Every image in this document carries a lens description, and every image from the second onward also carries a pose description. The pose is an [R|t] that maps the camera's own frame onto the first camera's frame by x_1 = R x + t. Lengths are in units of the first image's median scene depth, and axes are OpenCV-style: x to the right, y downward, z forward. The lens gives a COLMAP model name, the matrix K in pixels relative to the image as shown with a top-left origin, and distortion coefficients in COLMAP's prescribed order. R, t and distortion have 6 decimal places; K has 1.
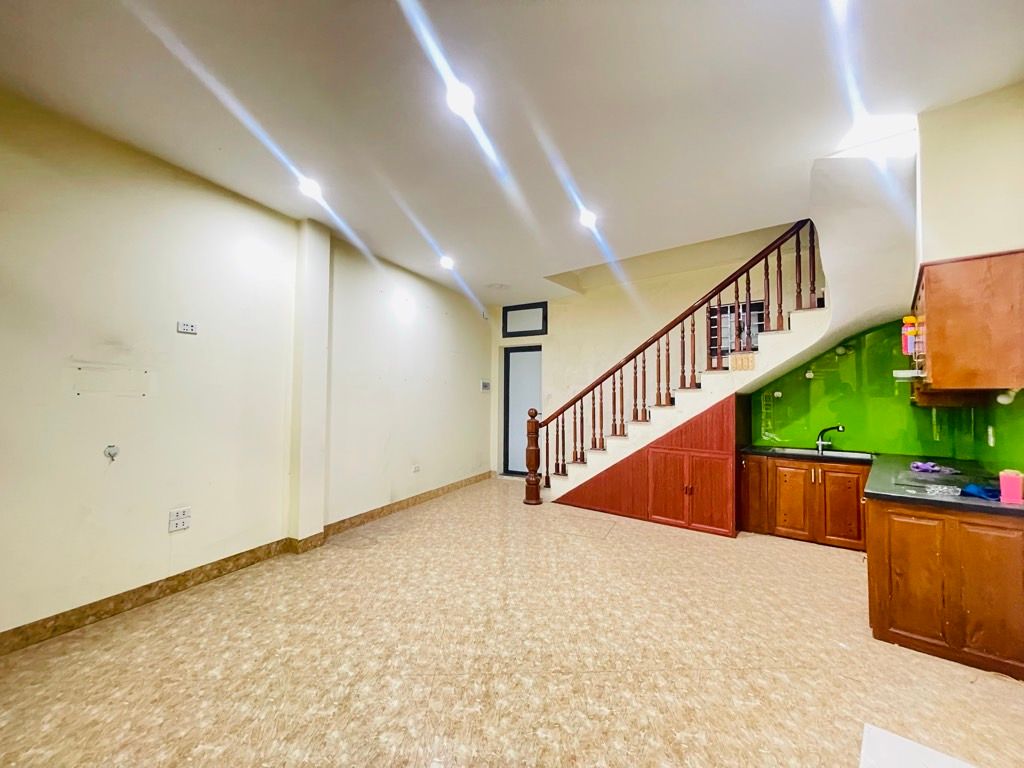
lens RADIAL K [[414.8, 0, 507.6], [0, 414.8, 382.9], [0, 0, 1]] dist [0.001029, -0.000145]
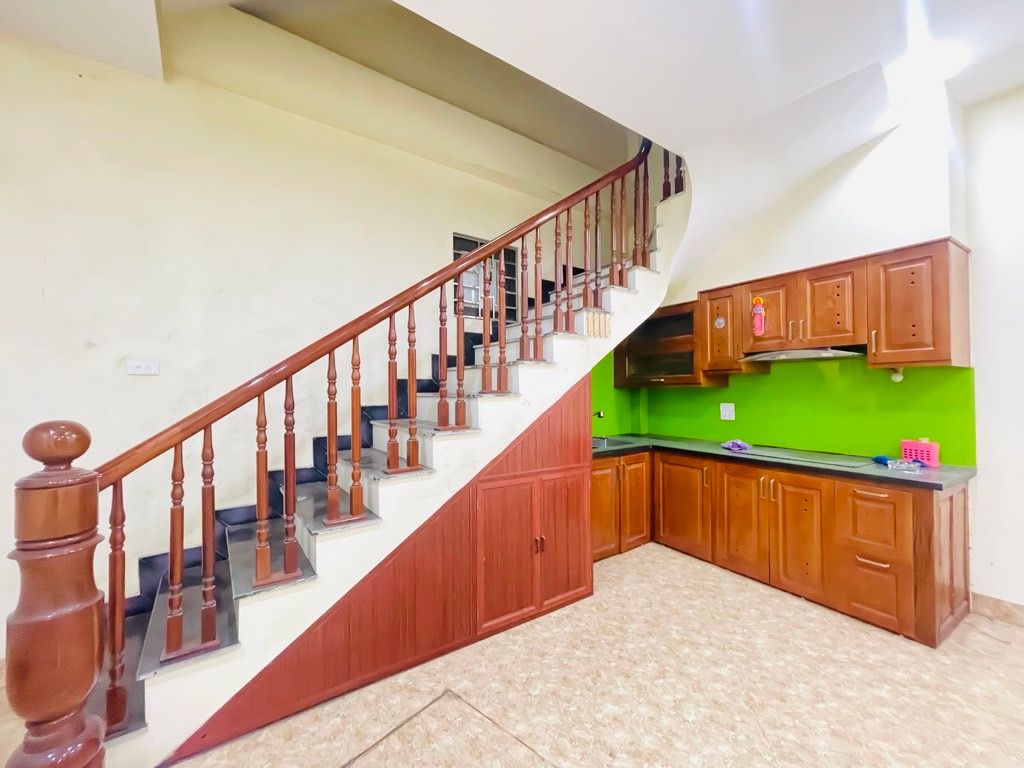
lens RADIAL K [[412.1, 0, 512.0], [0, 412.1, 384.0], [0, 0, 1]] dist [-0.000385, -0.000157]
pose [[0.265672, 0.002428, 0.964060, -0.097186], [-0.027927, 0.999597, 0.005178, 0.040293], [-0.963659, -0.028299, 0.265632, 0.836724]]
